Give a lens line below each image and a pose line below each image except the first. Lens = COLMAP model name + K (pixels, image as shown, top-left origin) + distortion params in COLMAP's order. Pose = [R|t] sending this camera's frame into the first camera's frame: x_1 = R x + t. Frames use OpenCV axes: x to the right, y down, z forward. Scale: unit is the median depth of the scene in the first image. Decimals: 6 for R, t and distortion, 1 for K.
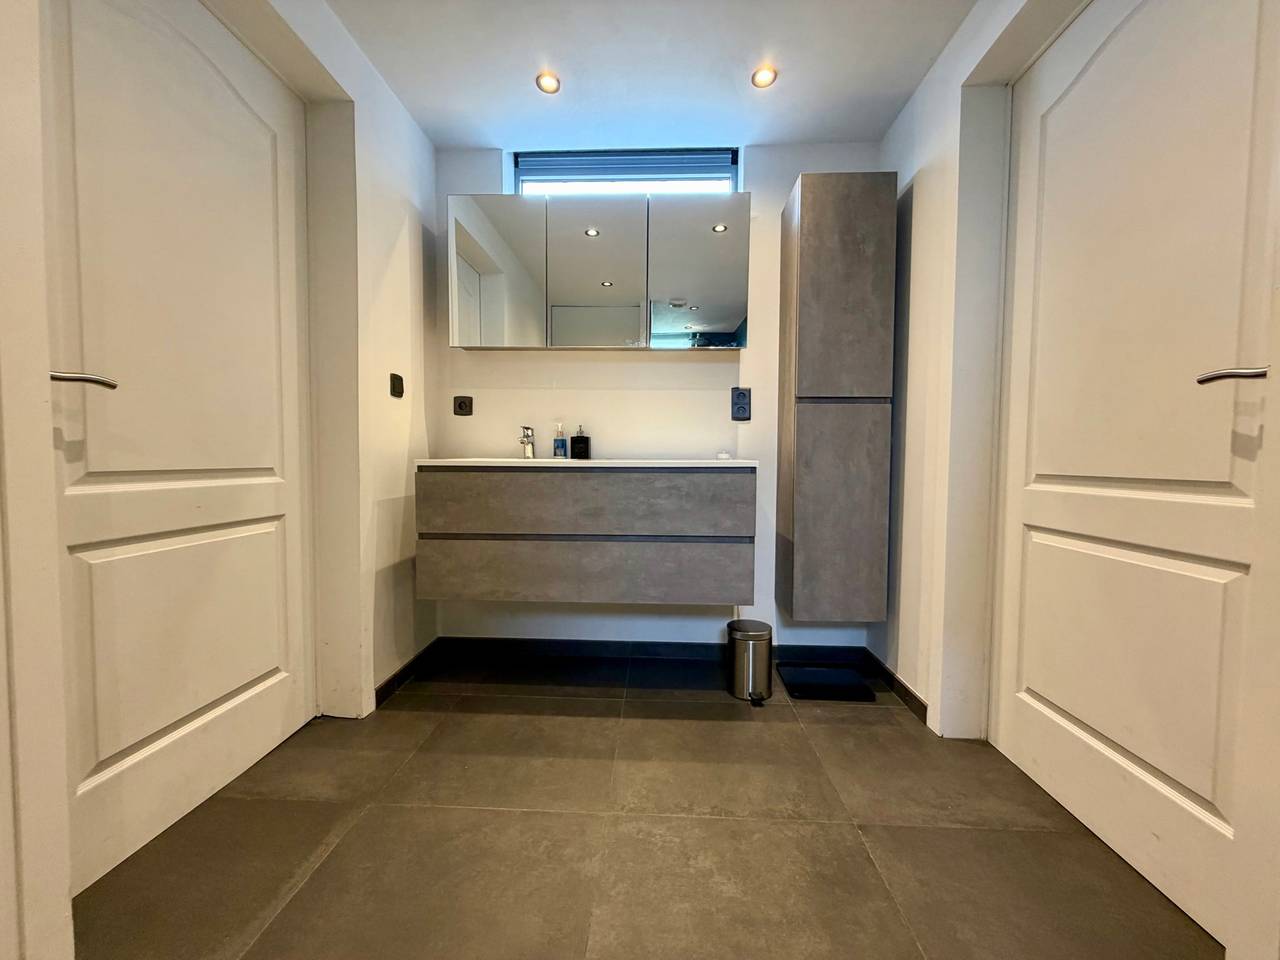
lens RADIAL K [[510.8, 0, 636.4], [0, 510.8, 479.2], [0, 0, 1]] dist [-0.000514, 0.000278]
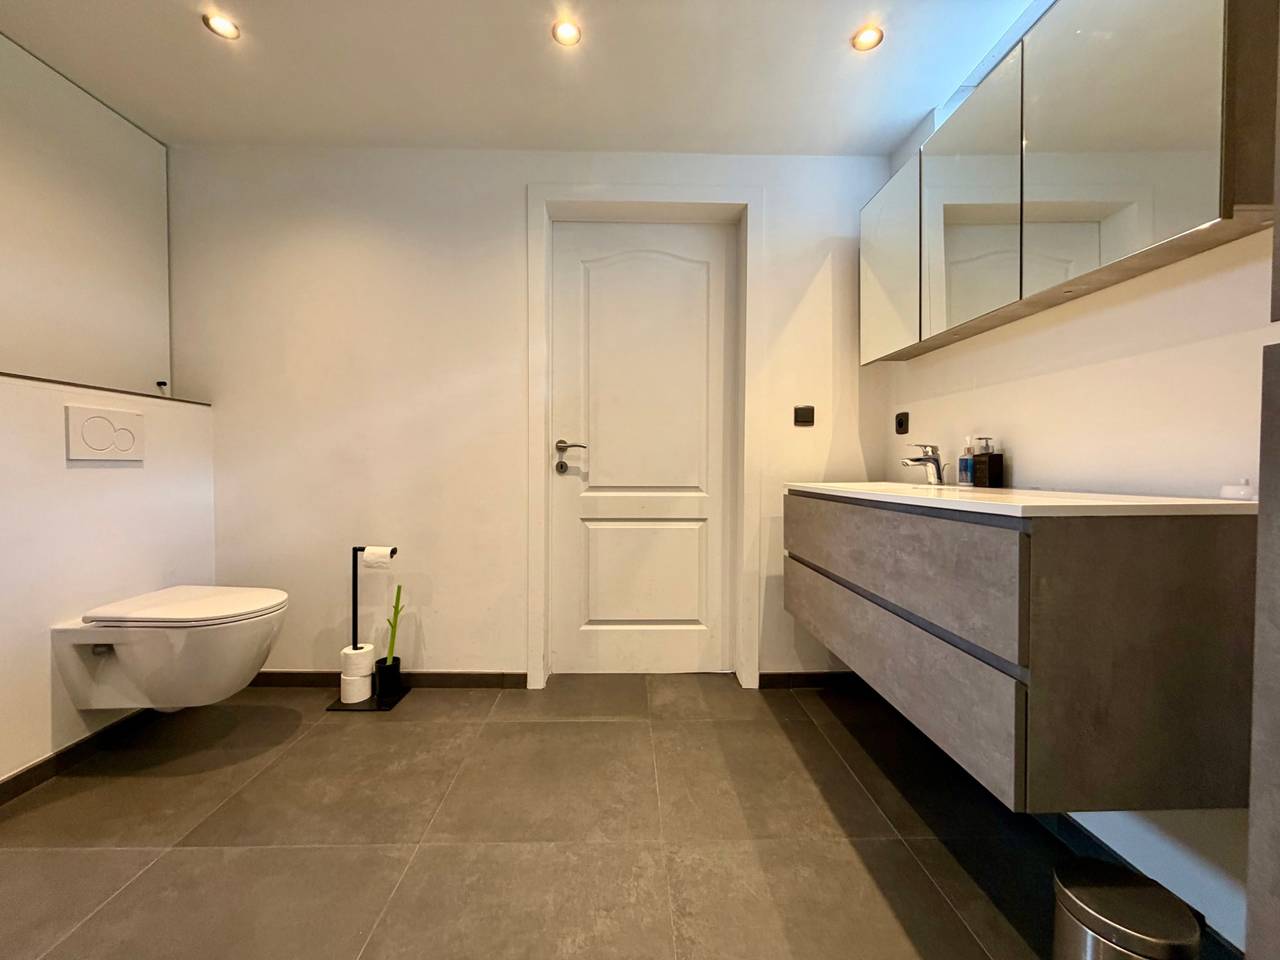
lens RADIAL K [[510.8, 0, 636.4], [0, 510.8, 479.2], [0, 0, 1]] dist [-0.000514, 0.000278]
pose [[0.069323, 0.016986, -0.997450, 0.681153], [-0.043547, 0.998953, 0.013985, -0.050040], [0.996643, 0.042466, 0.069990, 0.622867]]
